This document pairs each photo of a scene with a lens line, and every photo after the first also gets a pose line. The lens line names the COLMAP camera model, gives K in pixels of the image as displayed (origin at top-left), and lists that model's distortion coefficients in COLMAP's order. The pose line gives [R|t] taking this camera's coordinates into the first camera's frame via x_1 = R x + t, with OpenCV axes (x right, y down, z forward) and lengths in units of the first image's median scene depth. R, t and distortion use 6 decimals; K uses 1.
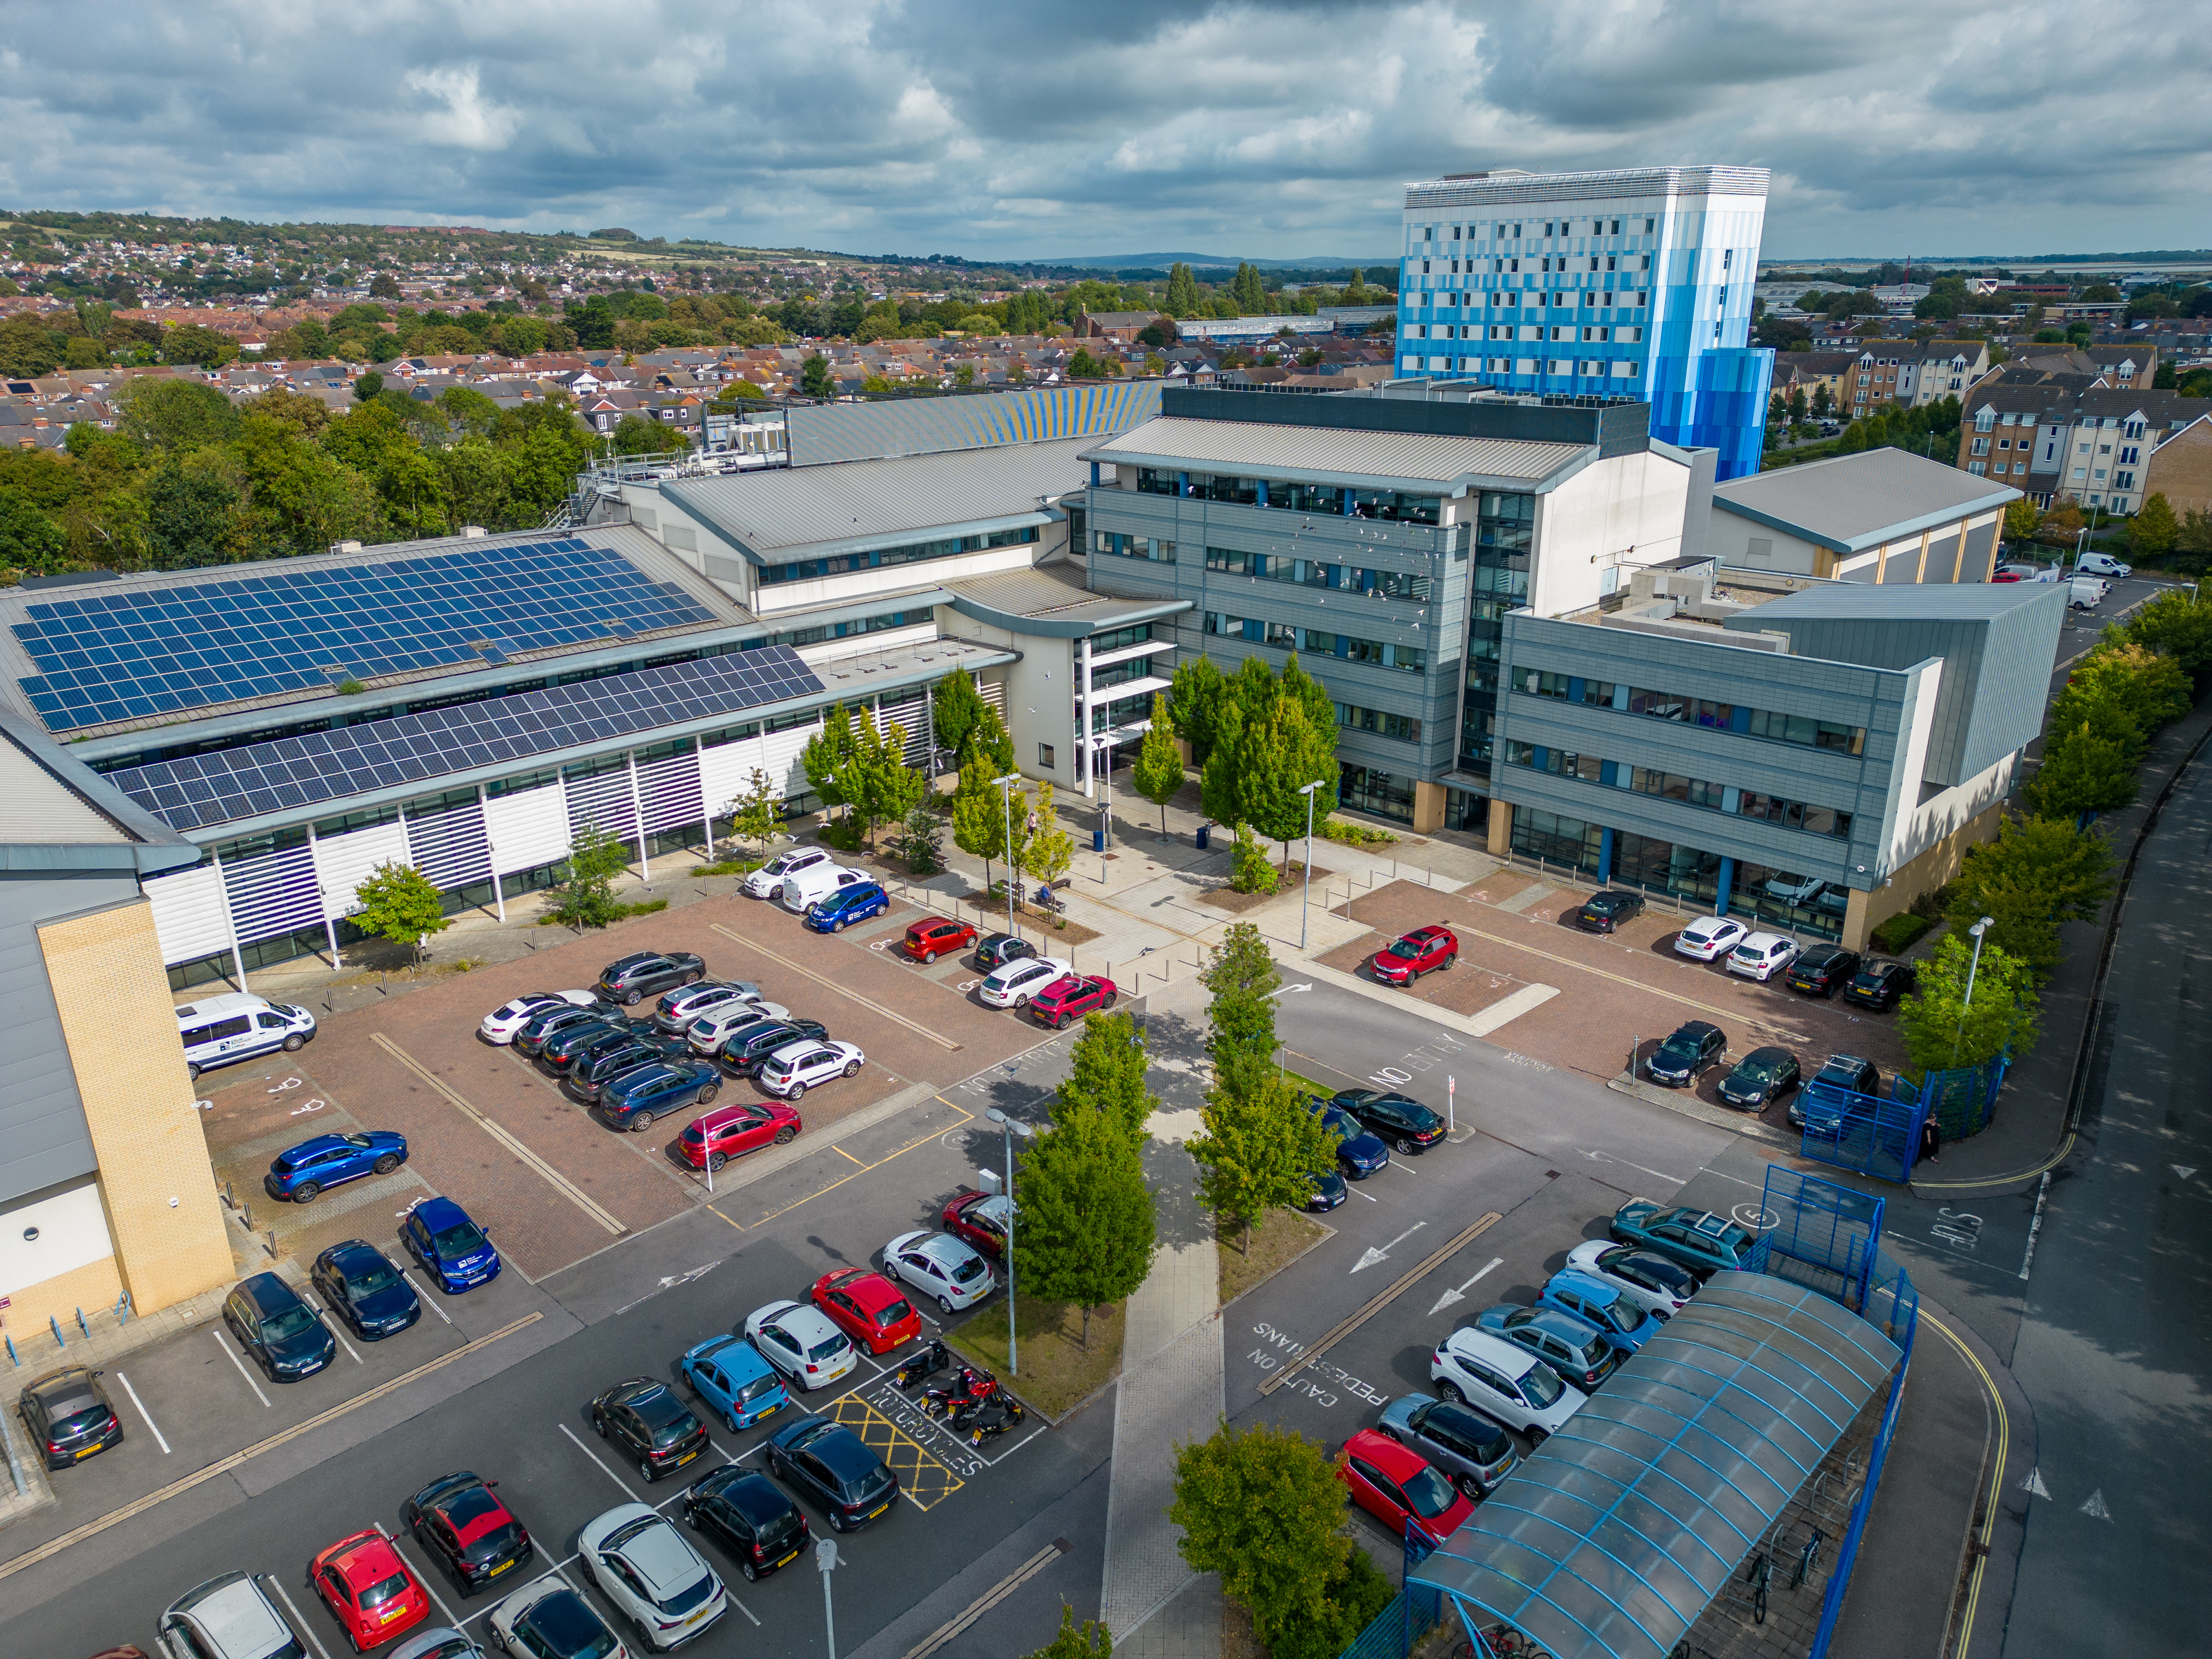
lens RADIAL K [[1548.9, 0, 1106.0], [0, 1548.9, 829.5], [0, 0, 1]] dist [0.033844, -0.038187]
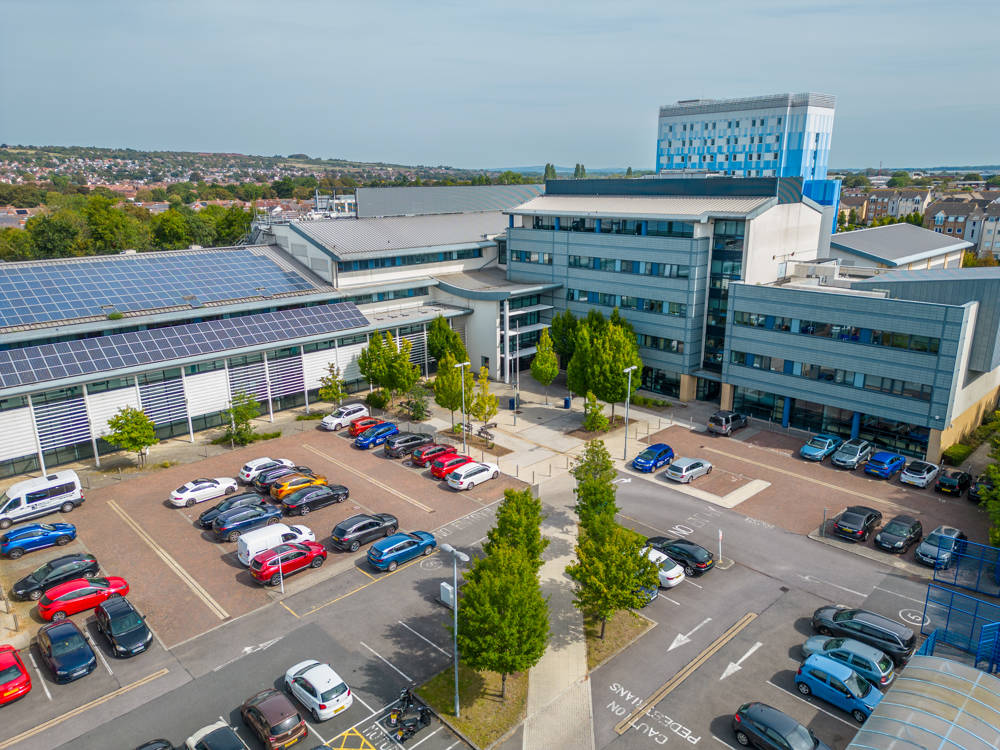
lens RADIAL K [[700.2, 0, 500.0], [0, 700.2, 375.0], [0, 0, 1]] dist [0.033844, -0.038187]
pose [[0.999764, 0.006664, -0.020656, -0.002445], [-0.008052, 0.997662, -0.067865, 0.030652], [0.020155, 0.068016, 0.997481, 0.150105]]
